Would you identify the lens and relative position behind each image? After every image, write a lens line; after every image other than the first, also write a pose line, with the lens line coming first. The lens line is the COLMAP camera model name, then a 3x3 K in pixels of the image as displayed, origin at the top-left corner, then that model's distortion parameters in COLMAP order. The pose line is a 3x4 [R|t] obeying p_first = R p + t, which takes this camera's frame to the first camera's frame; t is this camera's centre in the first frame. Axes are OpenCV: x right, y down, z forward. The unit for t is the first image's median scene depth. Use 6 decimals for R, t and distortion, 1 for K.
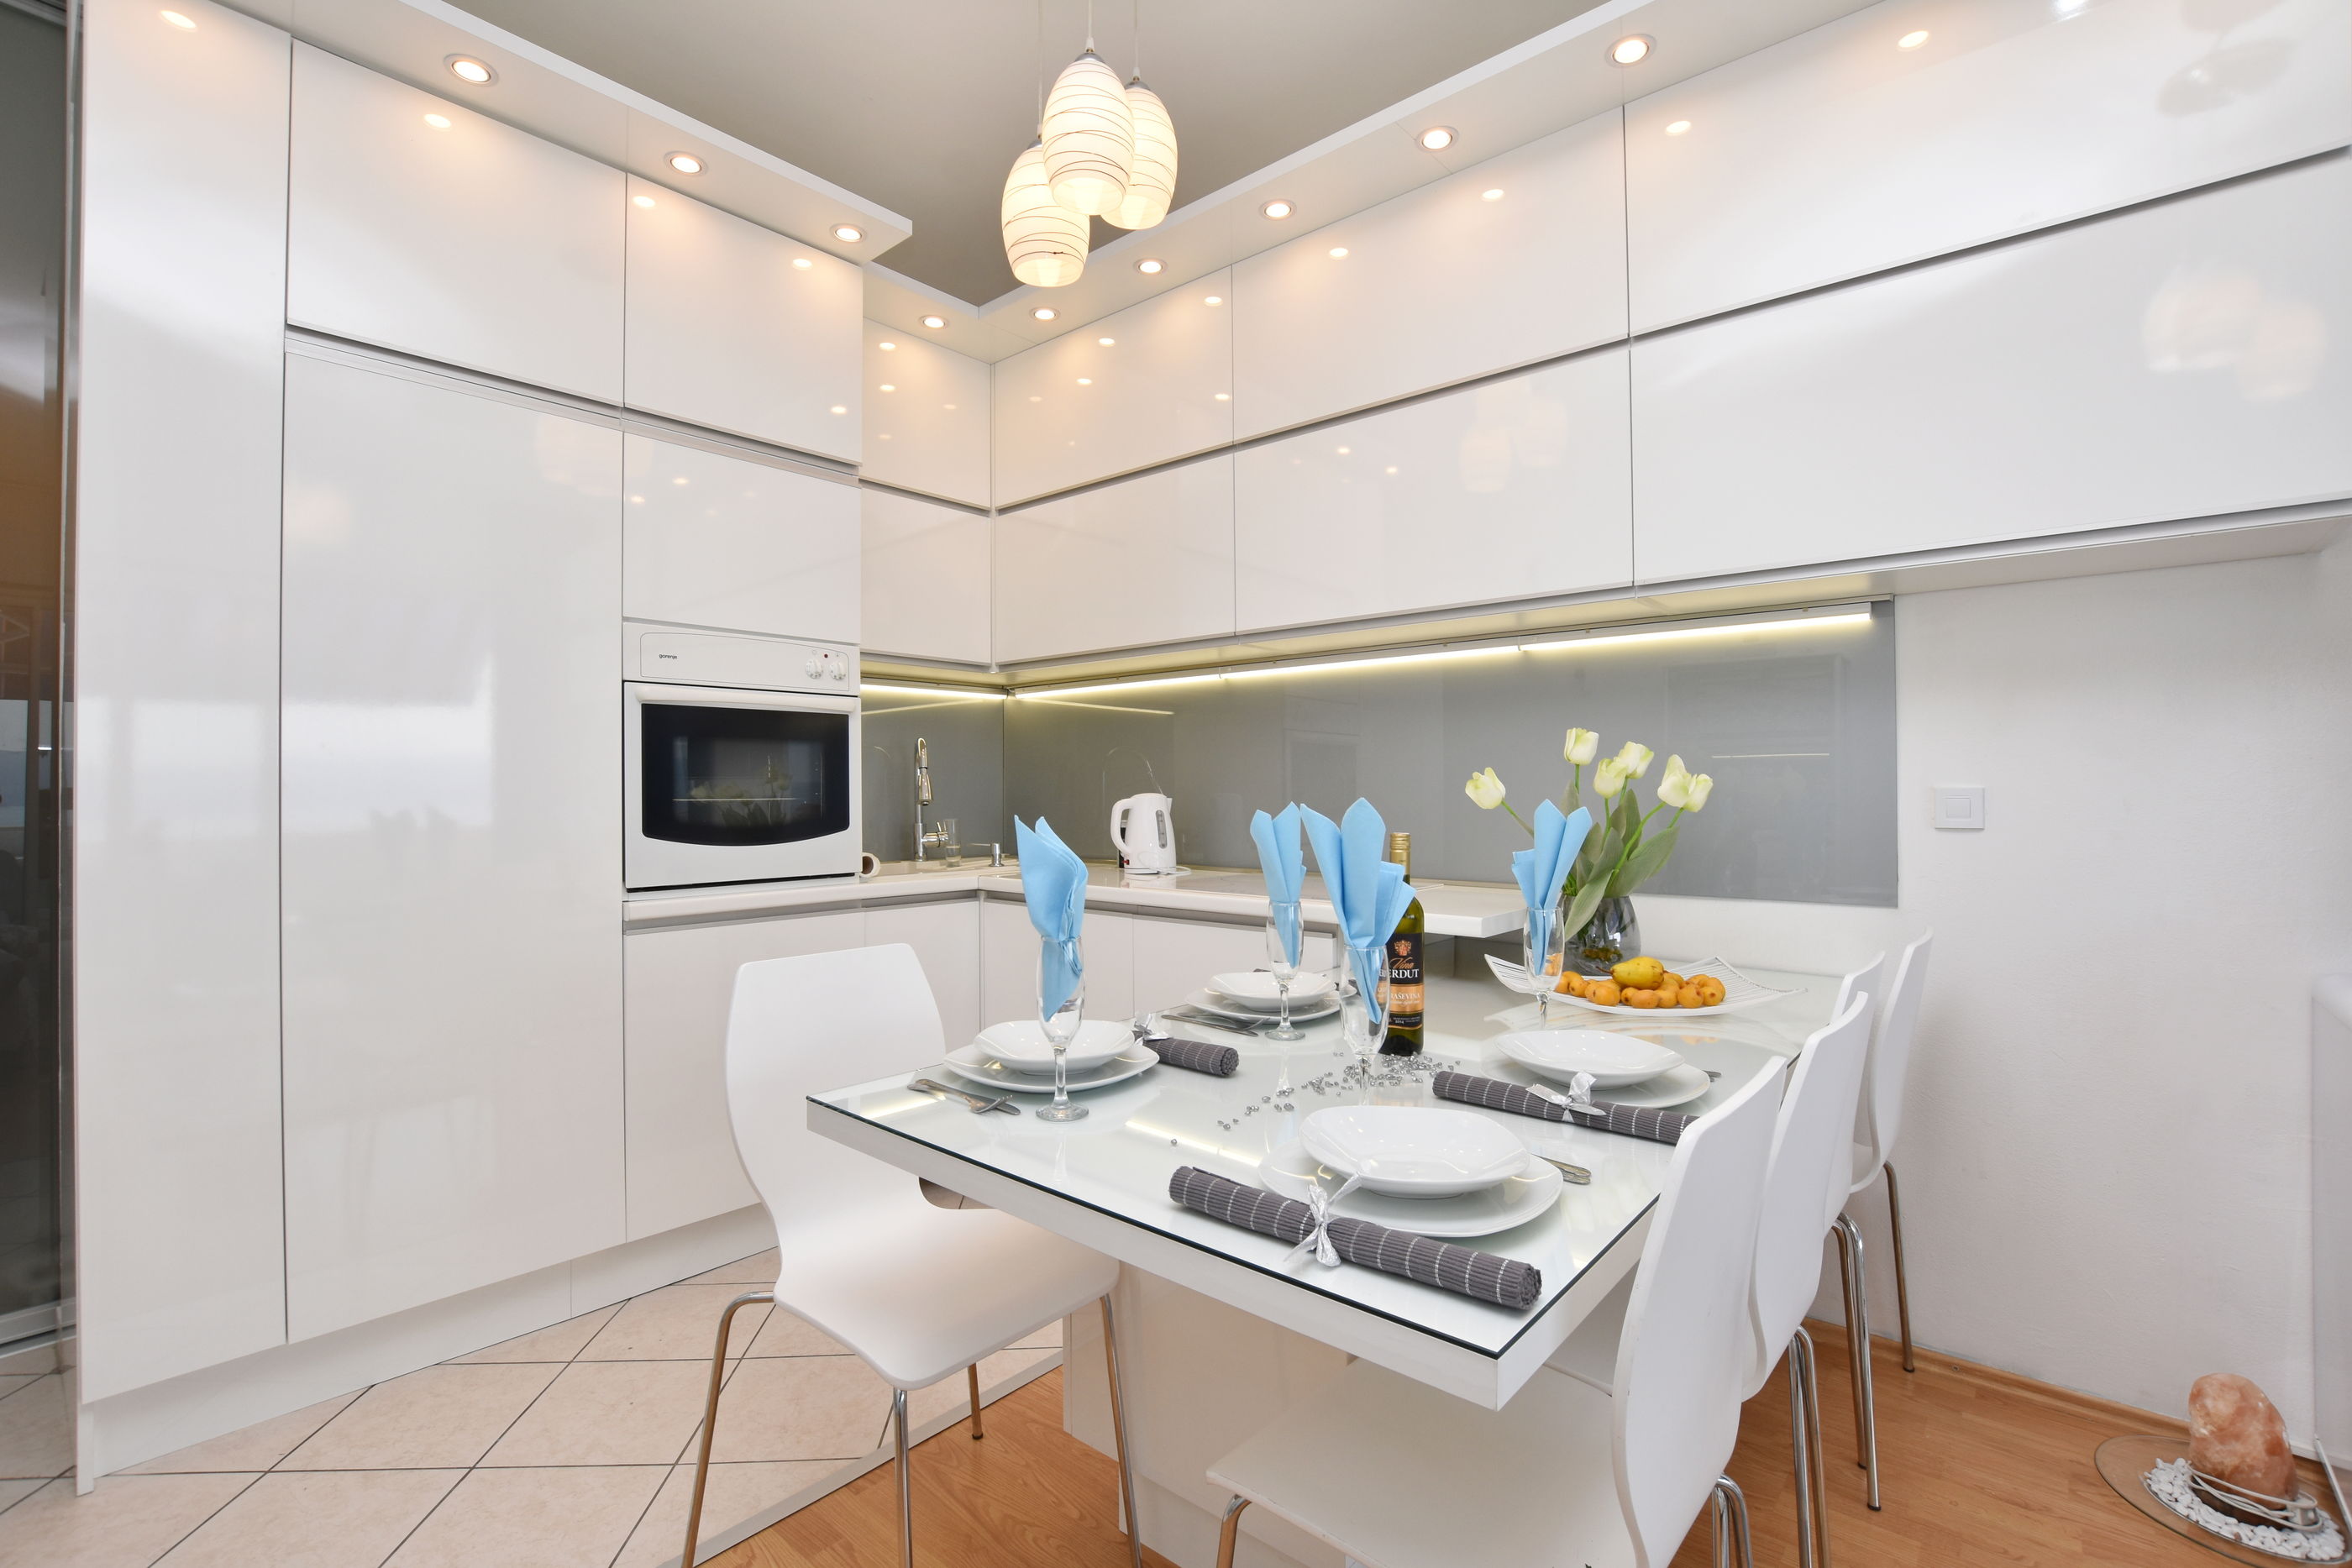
lens RADIAL K [[1037.7, 0, 1182.0], [0, 1037.7, 782.4], [0, 0, 1]] dist [-0.018349, 0.000174]
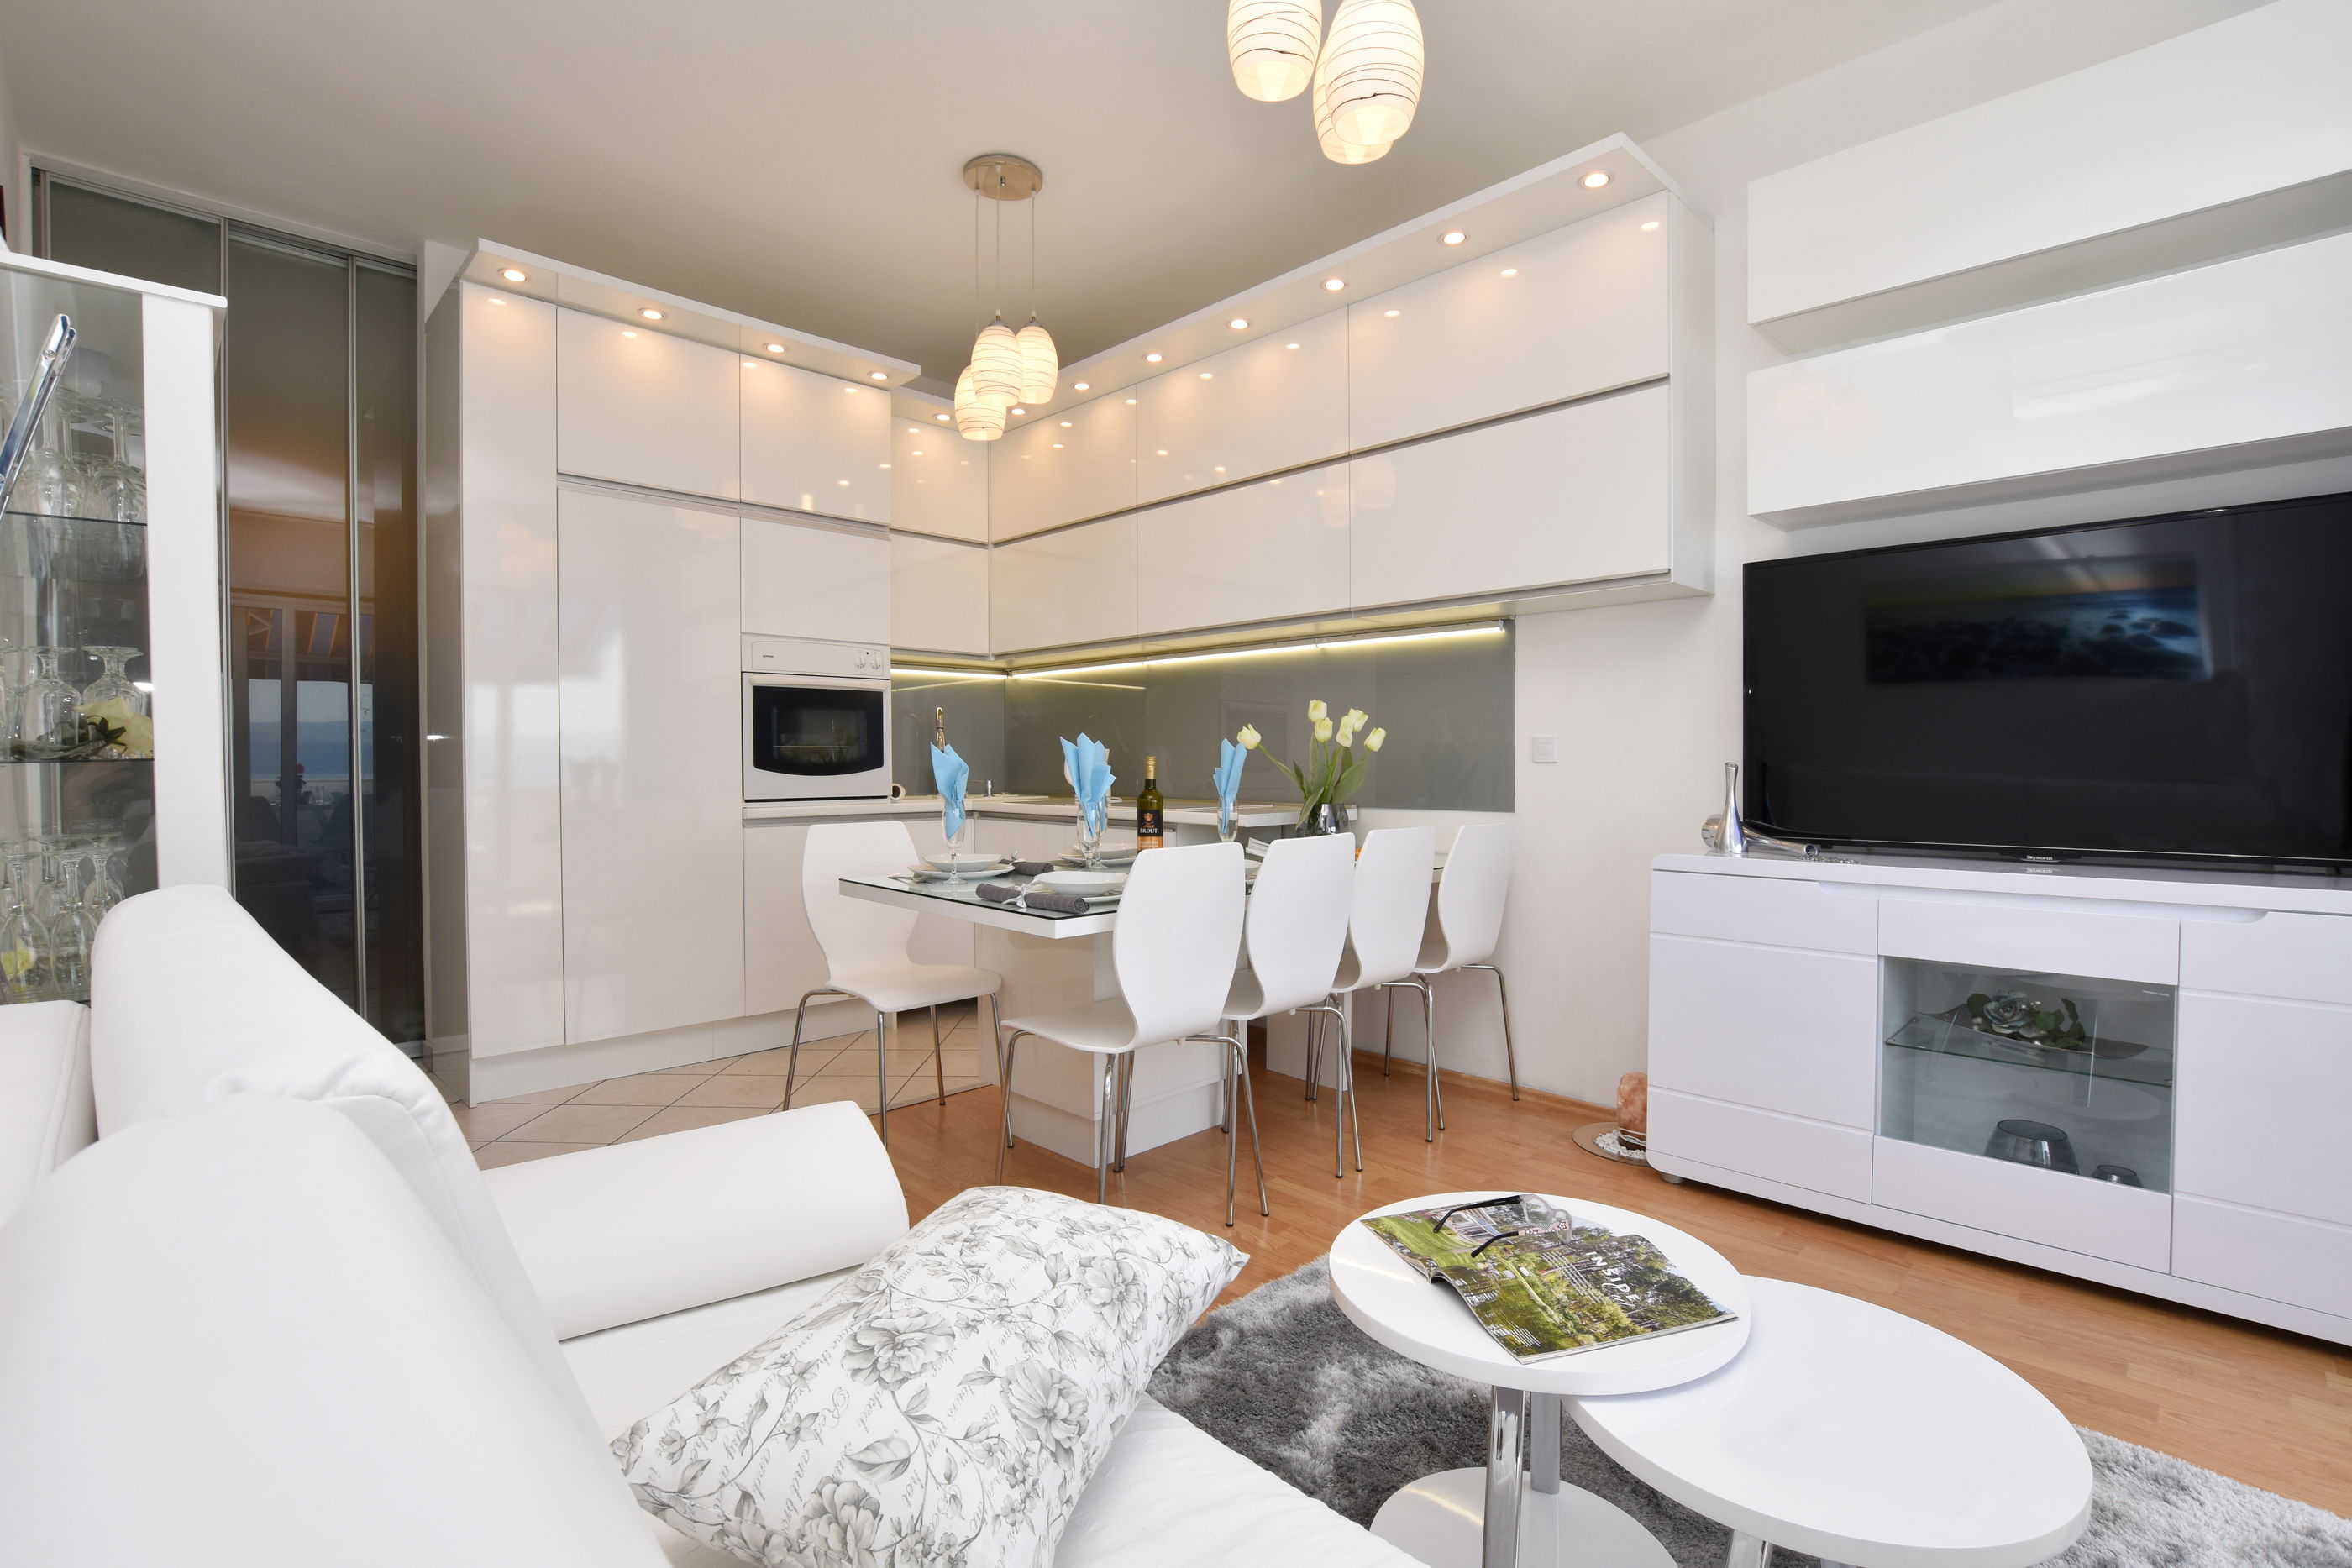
lens RADIAL K [[1067.8, 0, 1184.1], [0, 1067.8, 782.6], [0, 0, 1]] dist [-0.021699, 0.000699]
pose [[0.996819, 0.004580, -0.079573, 0.254545], [-0.002517, 0.999659, 0.026004, 0.027302], [0.079665, -0.025721, 0.996490, -0.549170]]
